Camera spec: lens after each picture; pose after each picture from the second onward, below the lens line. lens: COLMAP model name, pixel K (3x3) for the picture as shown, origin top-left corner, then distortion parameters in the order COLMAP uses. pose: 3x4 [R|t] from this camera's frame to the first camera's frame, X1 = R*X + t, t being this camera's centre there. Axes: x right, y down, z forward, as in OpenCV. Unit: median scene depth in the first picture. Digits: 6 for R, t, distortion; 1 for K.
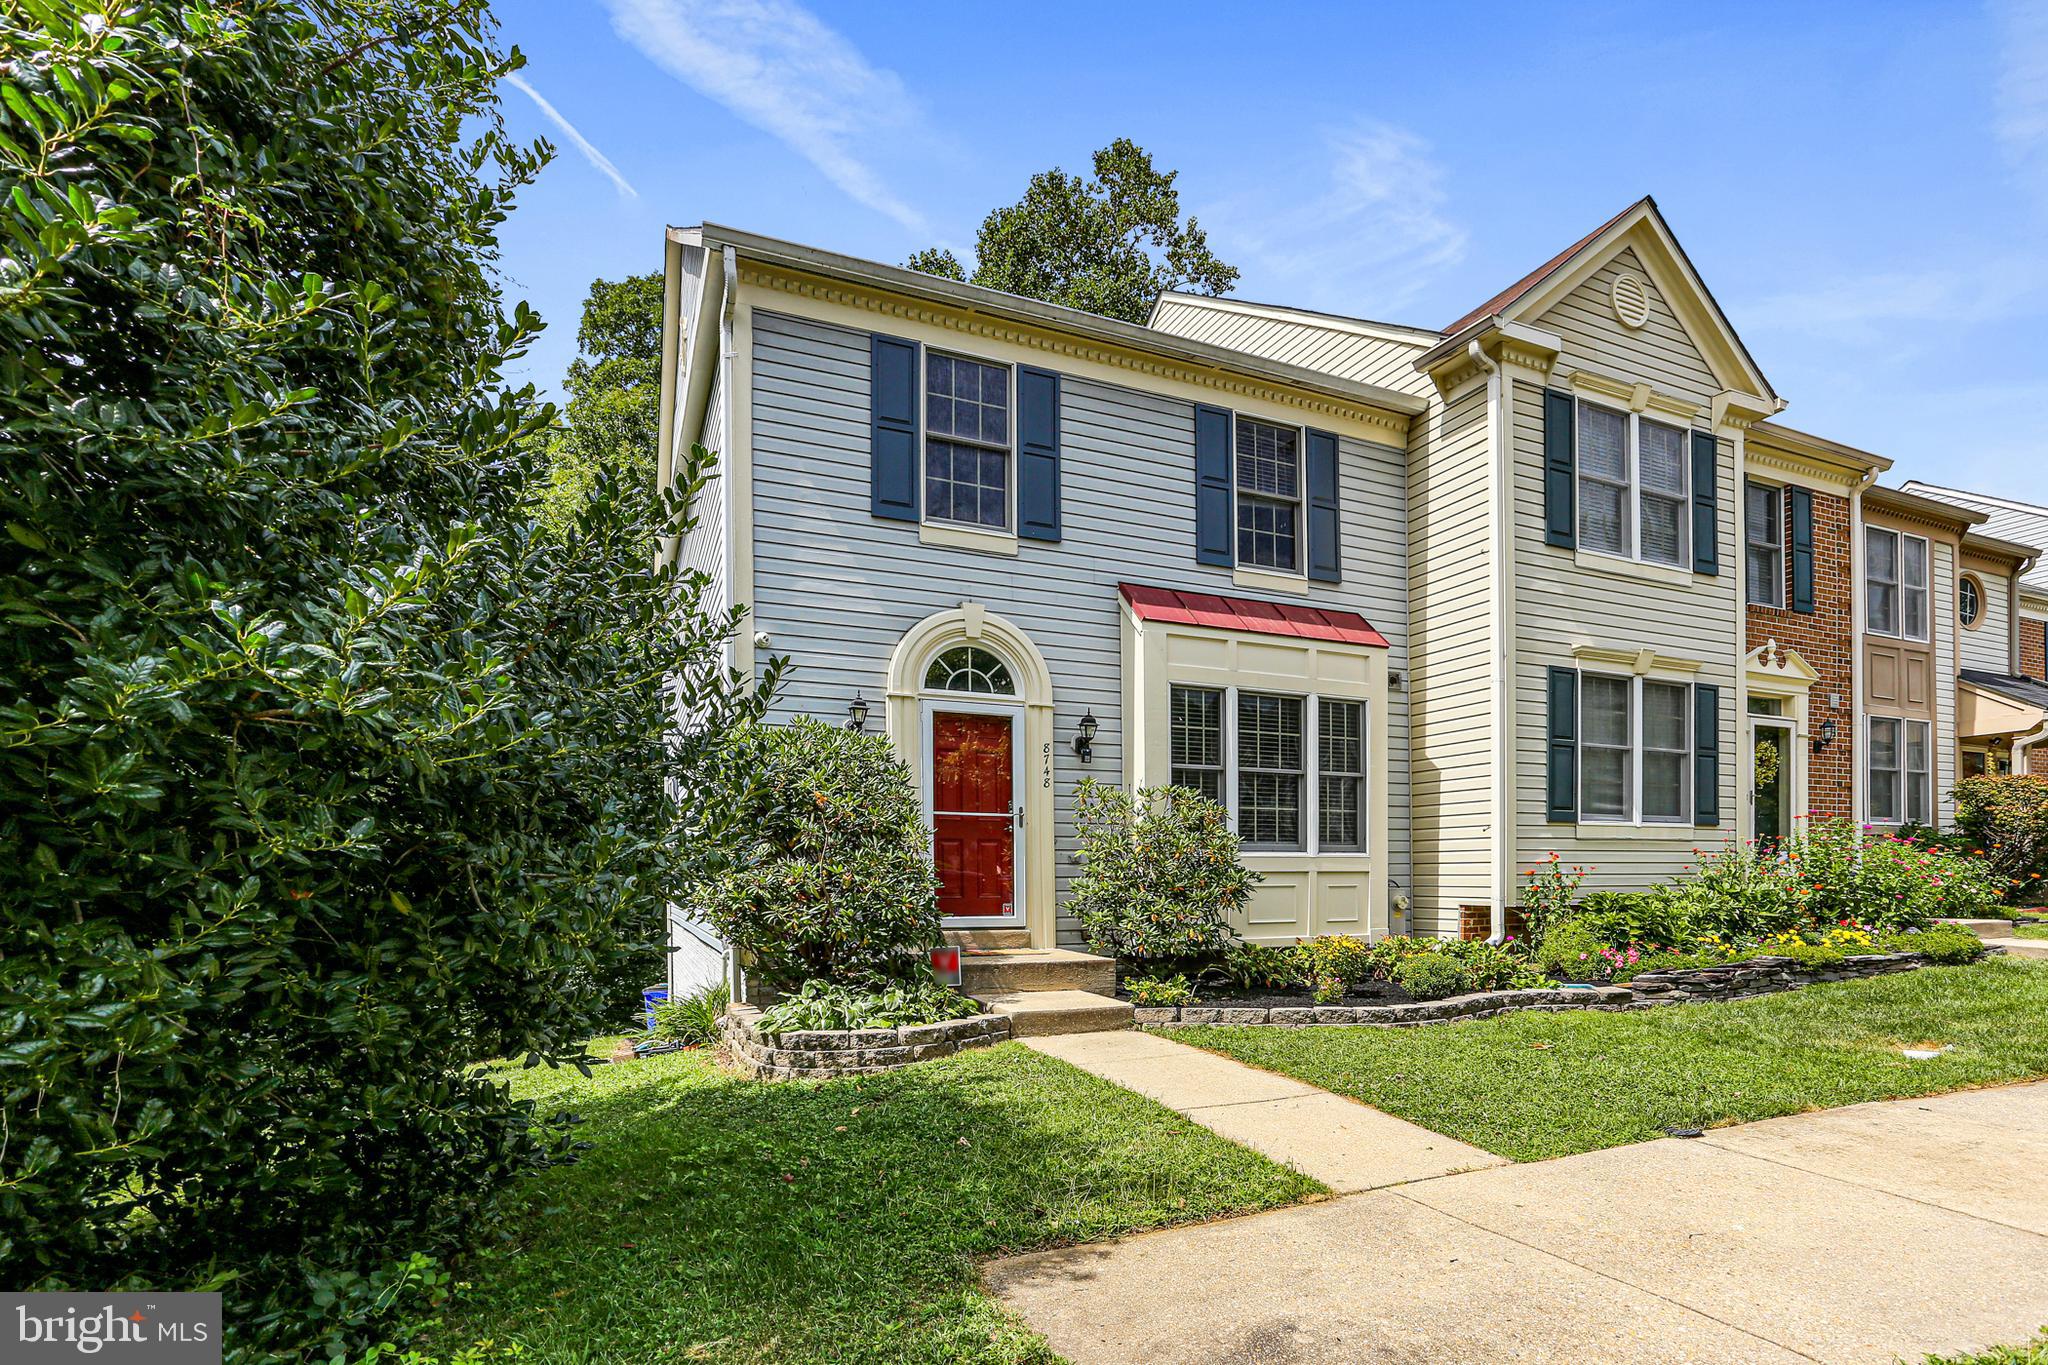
lens RADIAL K [[995.2, 0, 1054.9], [0, 995.2, 713.8], [0, 0, 1]] dist [-0.033330, 0.018071]
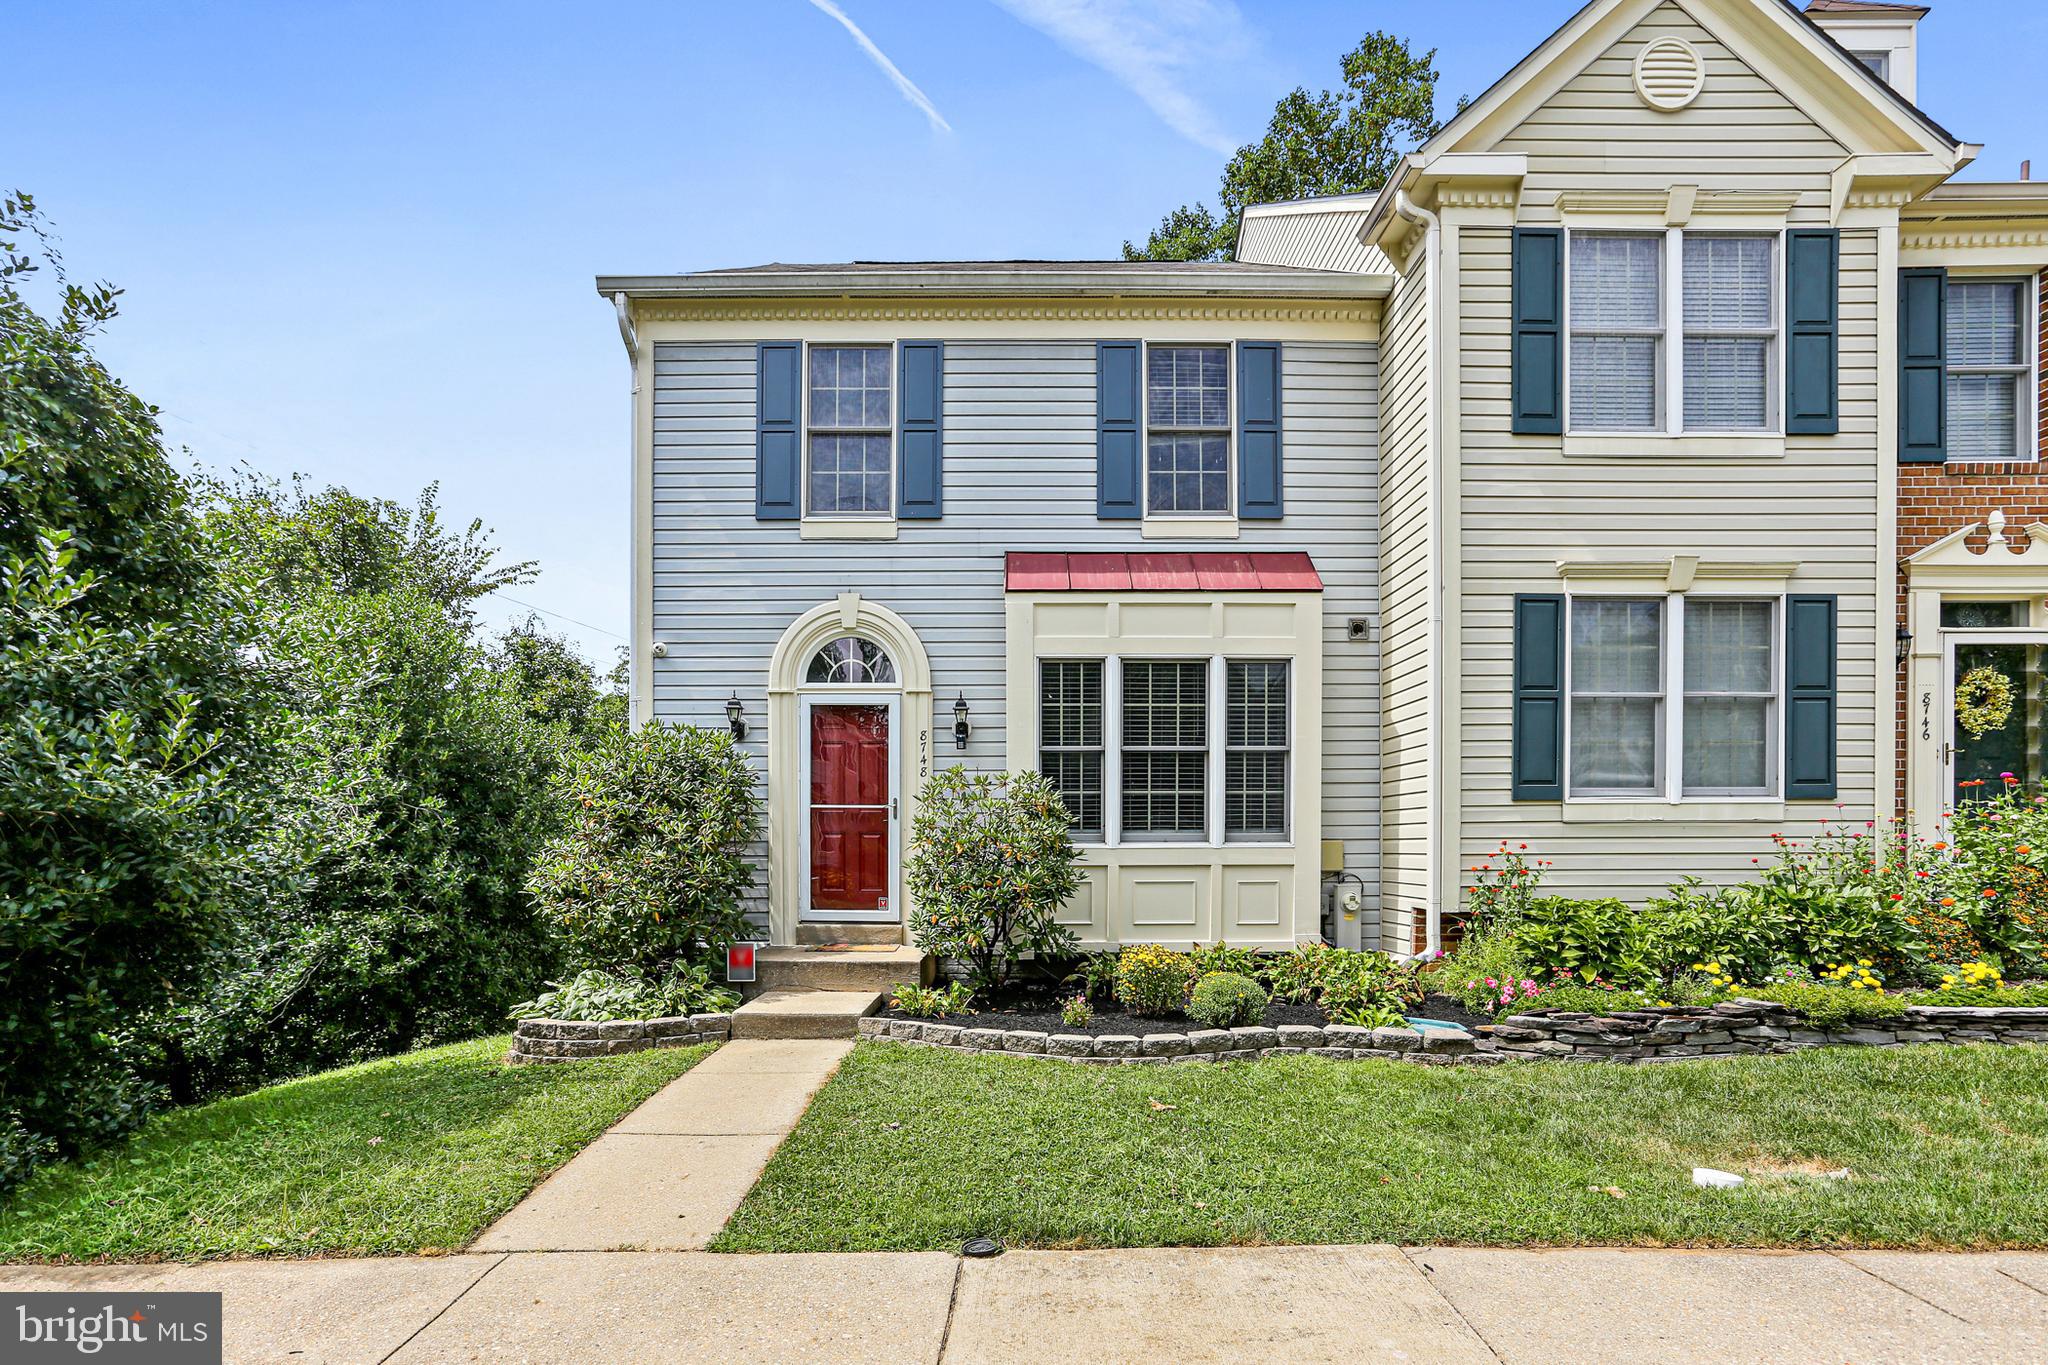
lens RADIAL K [[995.2, 0, 958.5], [0, 995.2, 696.7], [0, 0, 1]] dist [-0.033330, 0.018071]
pose [[0.913161, -0.065182, -0.402354, 0.398558], [0.068760, 0.997618, -0.005561, 0.004626], [0.401758, -0.022588, 0.915467, 0.132013]]
